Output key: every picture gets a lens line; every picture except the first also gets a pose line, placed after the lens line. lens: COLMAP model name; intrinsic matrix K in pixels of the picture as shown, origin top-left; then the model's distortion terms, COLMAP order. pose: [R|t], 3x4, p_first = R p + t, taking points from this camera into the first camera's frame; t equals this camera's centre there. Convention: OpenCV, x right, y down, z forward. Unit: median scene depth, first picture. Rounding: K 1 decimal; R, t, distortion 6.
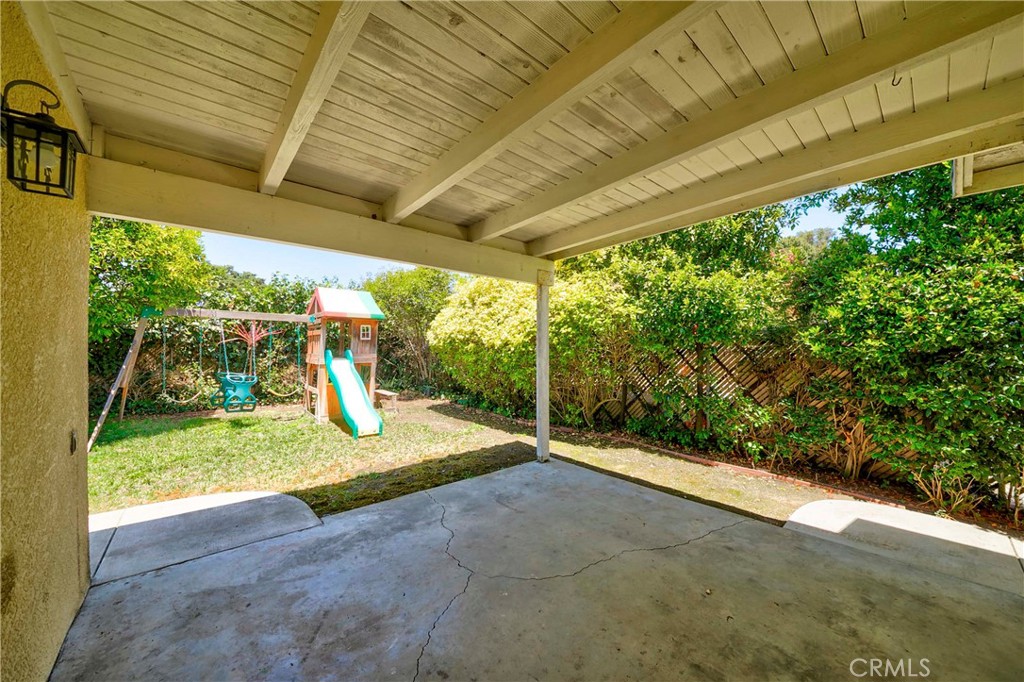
lens RADIAL K [[368.3, 0, 532.5], [0, 368.3, 352.3], [0, 0, 1]] dist [0.006833, -0.001142]
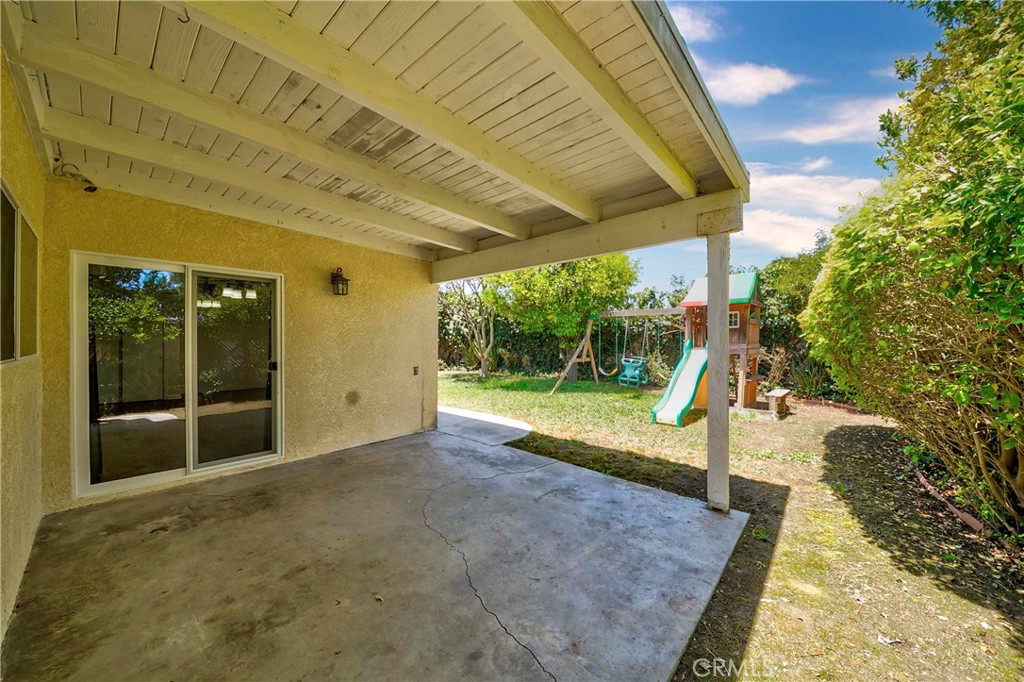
lens RADIAL K [[368.3, 0, 488.3], [0, 368.3, 345.1], [0, 0, 1]] dist [0.006833, -0.001142]
pose [[0.077260, 0.014136, -0.996911, 0.765073], [-0.015400, 0.999797, 0.012983, 0.009159], [0.996892, 0.014349, 0.077462, 0.656454]]
